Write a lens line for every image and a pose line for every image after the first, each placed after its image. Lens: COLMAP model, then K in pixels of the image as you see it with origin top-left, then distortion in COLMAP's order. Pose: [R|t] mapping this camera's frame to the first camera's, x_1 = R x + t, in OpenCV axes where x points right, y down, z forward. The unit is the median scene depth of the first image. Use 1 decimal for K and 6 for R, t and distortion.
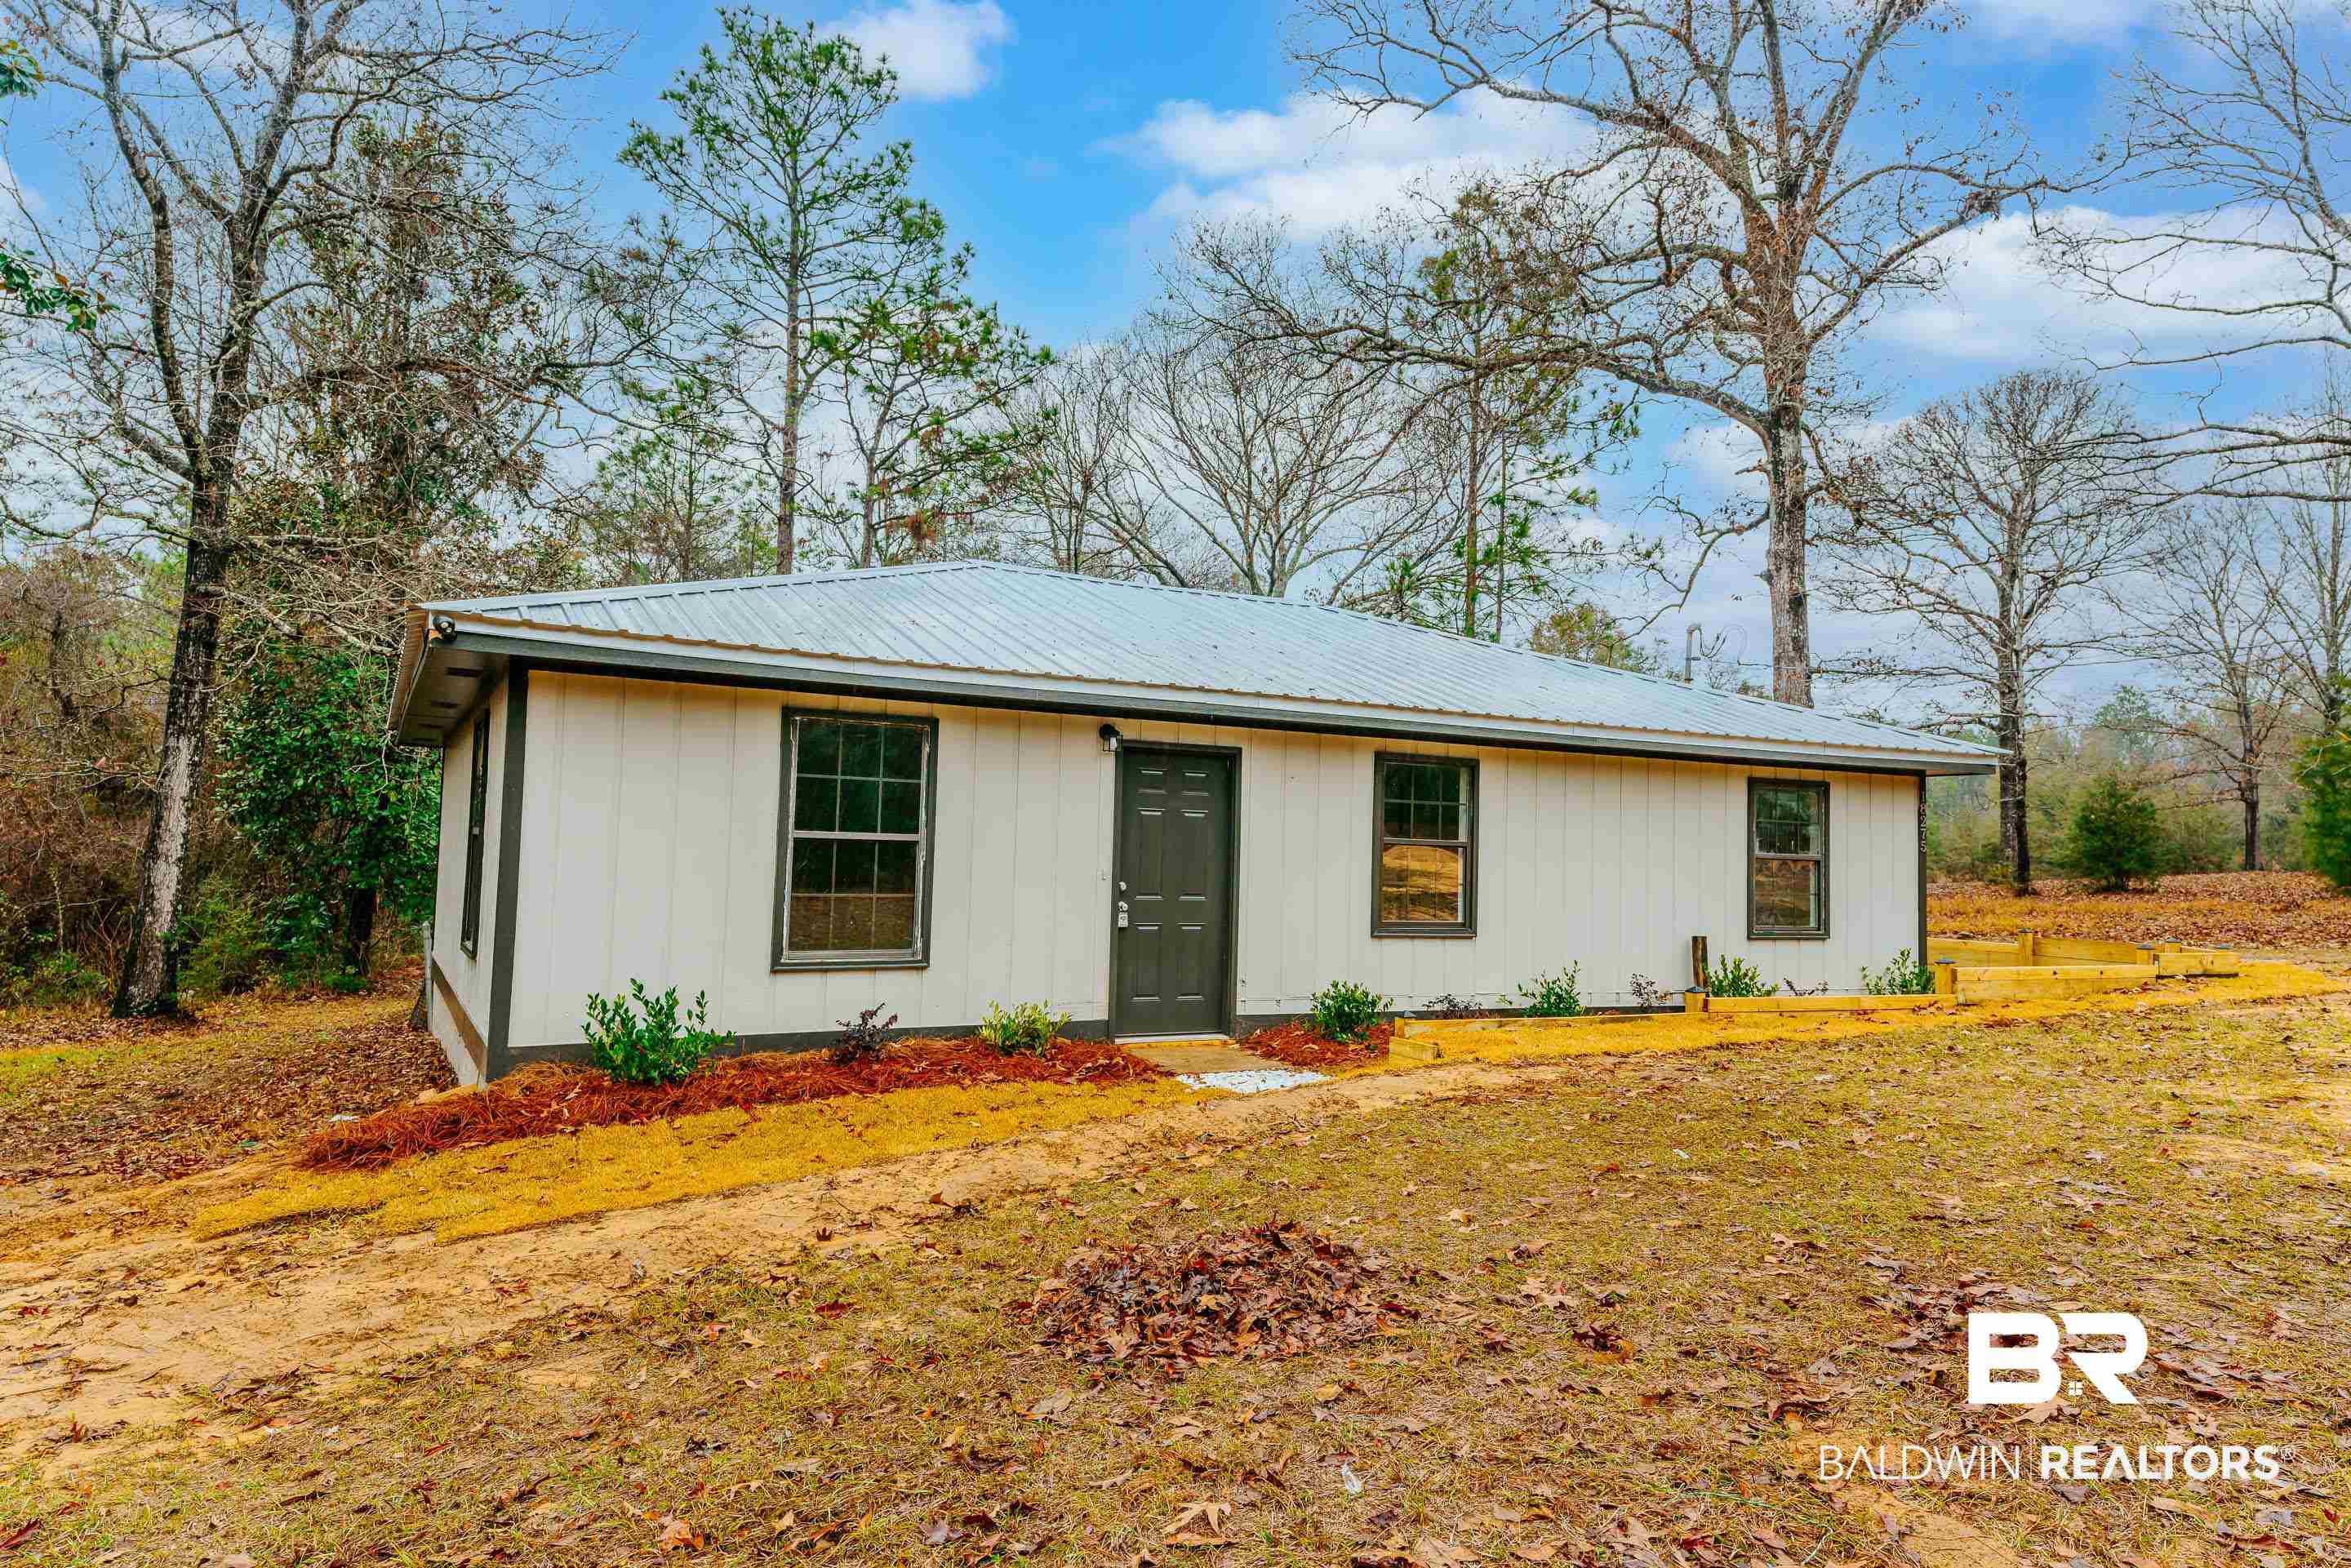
lens RADIAL K [[1526.6, 0, 1175.5], [0, 1526.6, 784.0], [0, 0, 1]] dist [0.089055, -0.000913]
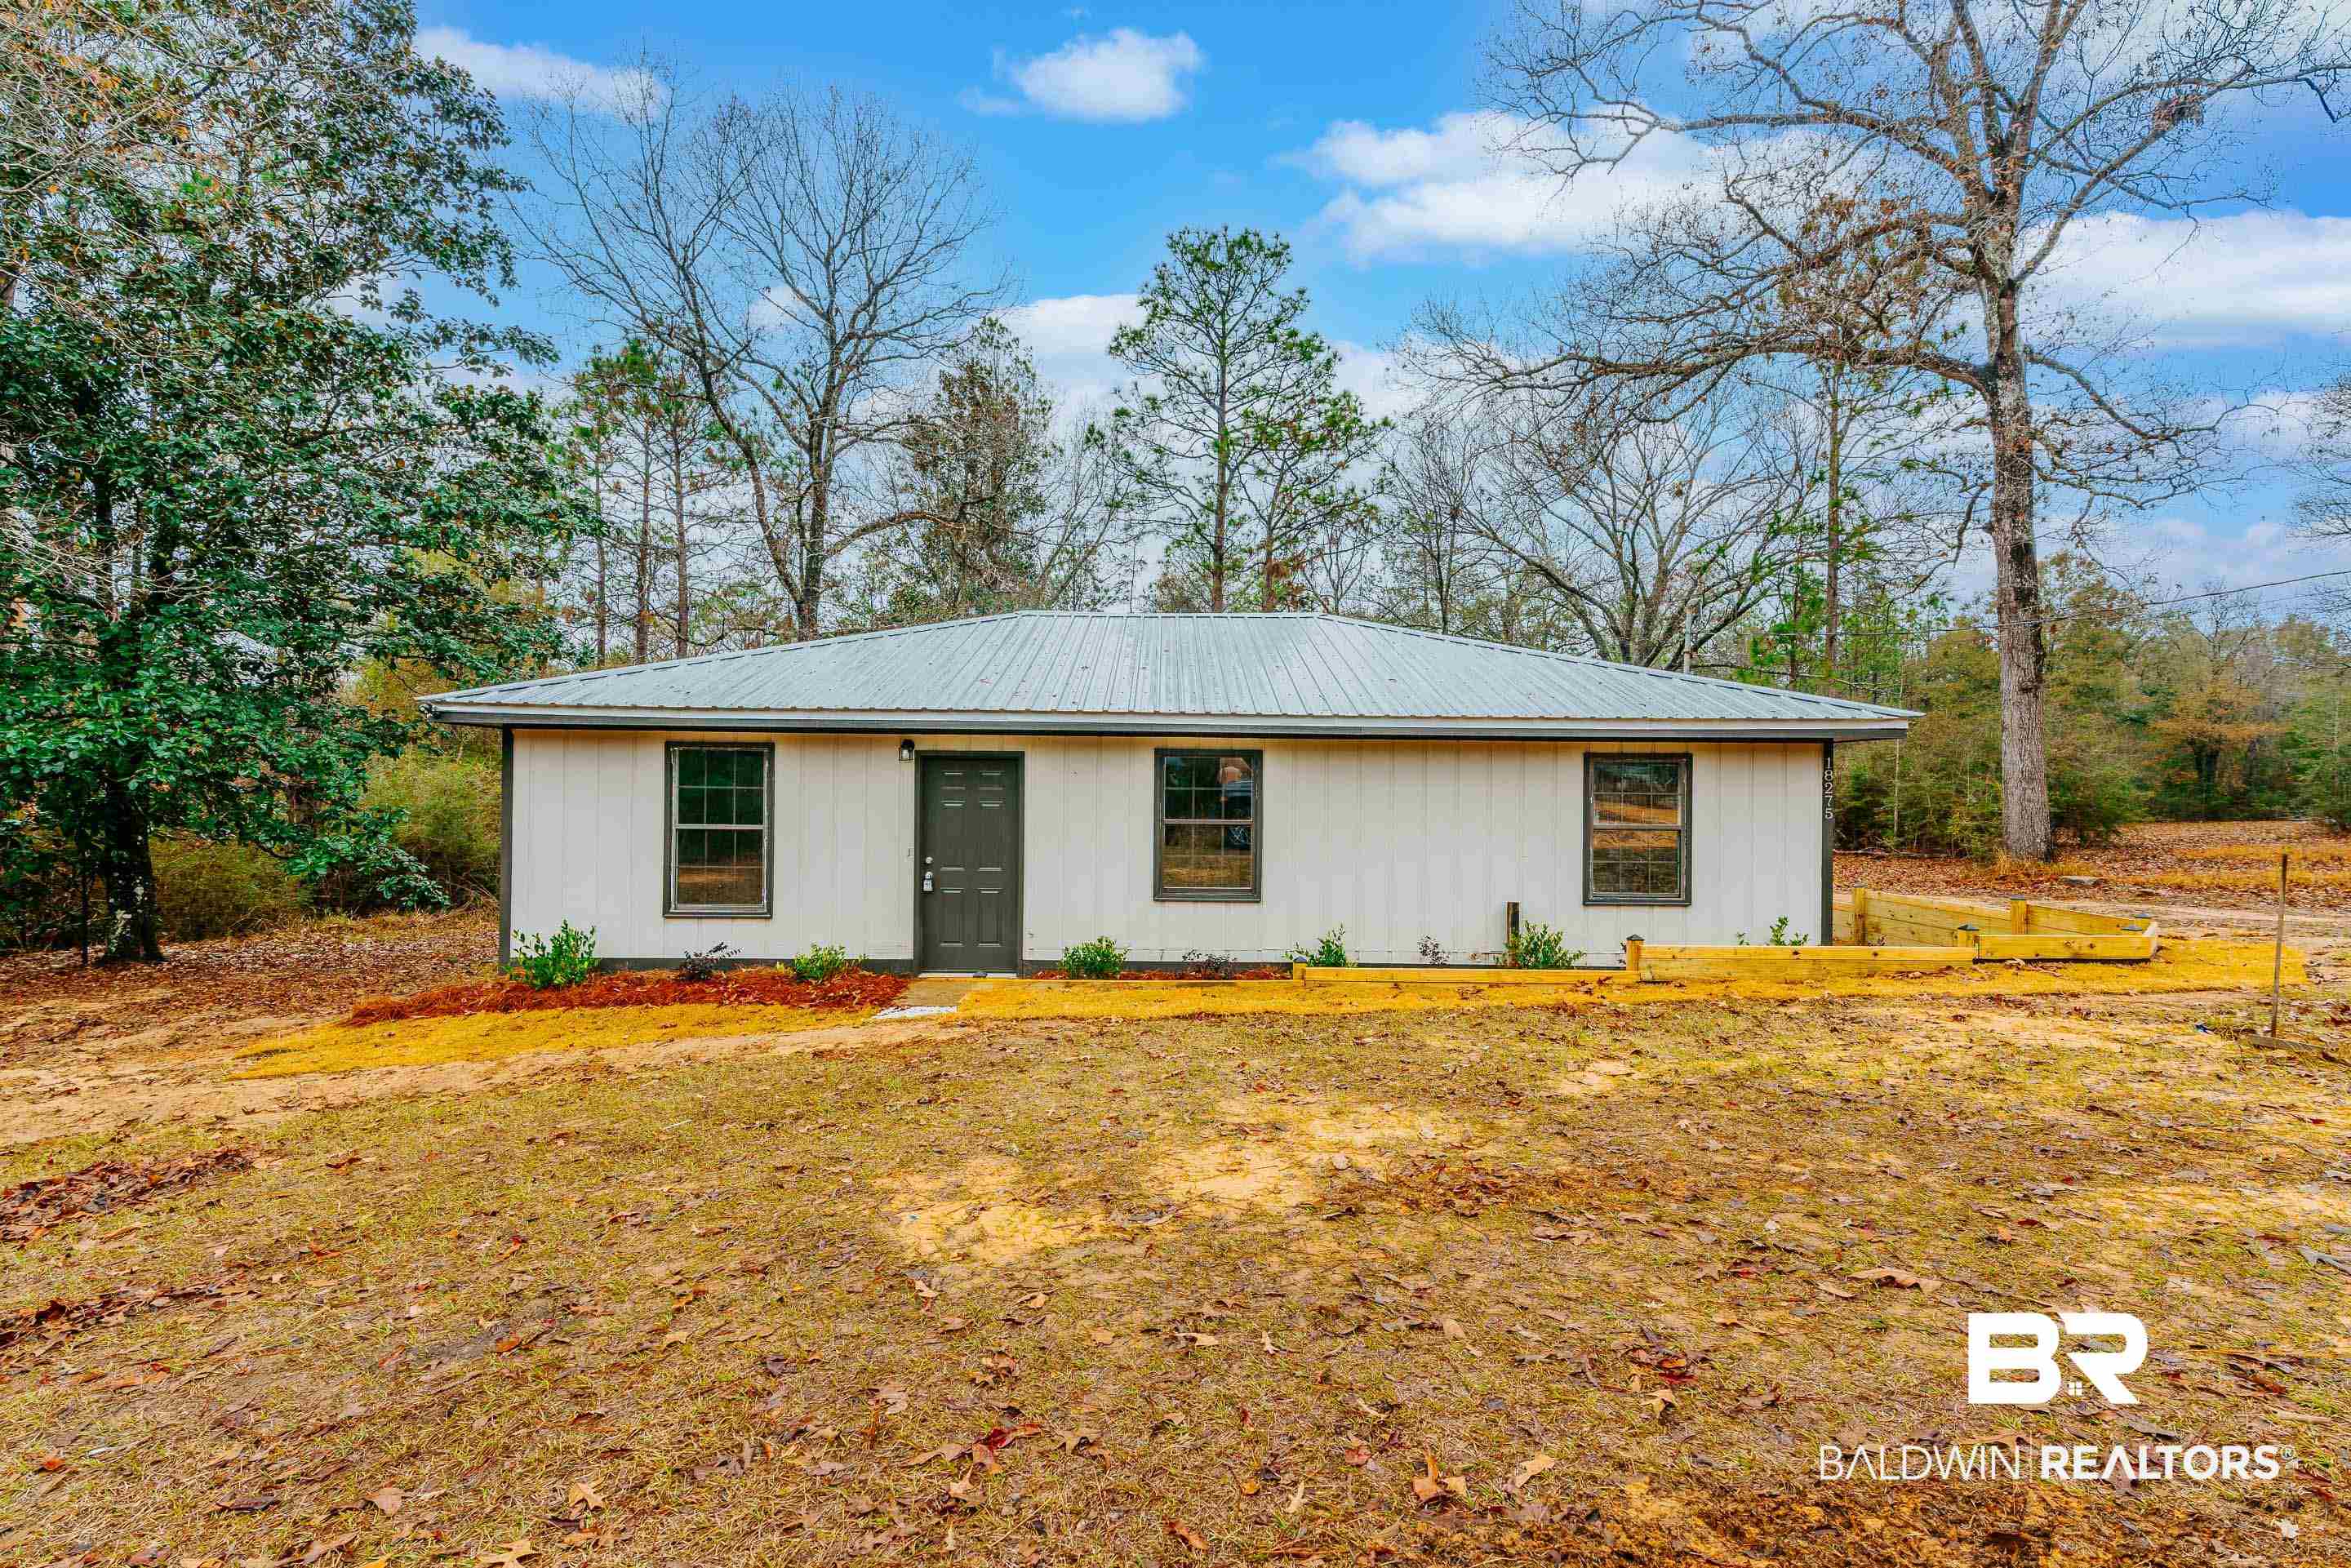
lens RADIAL K [[1107.1, 0, 1175.5], [0, 1107.1, 784.0], [0, 0, 1]] dist [0.001379, 0.000229]
pose [[0.872610, -0.022535, -0.487898, 0.611780], [0.037471, 0.999080, 0.020872, -0.011265], [0.486978, -0.036495, 0.872651, 0.257610]]
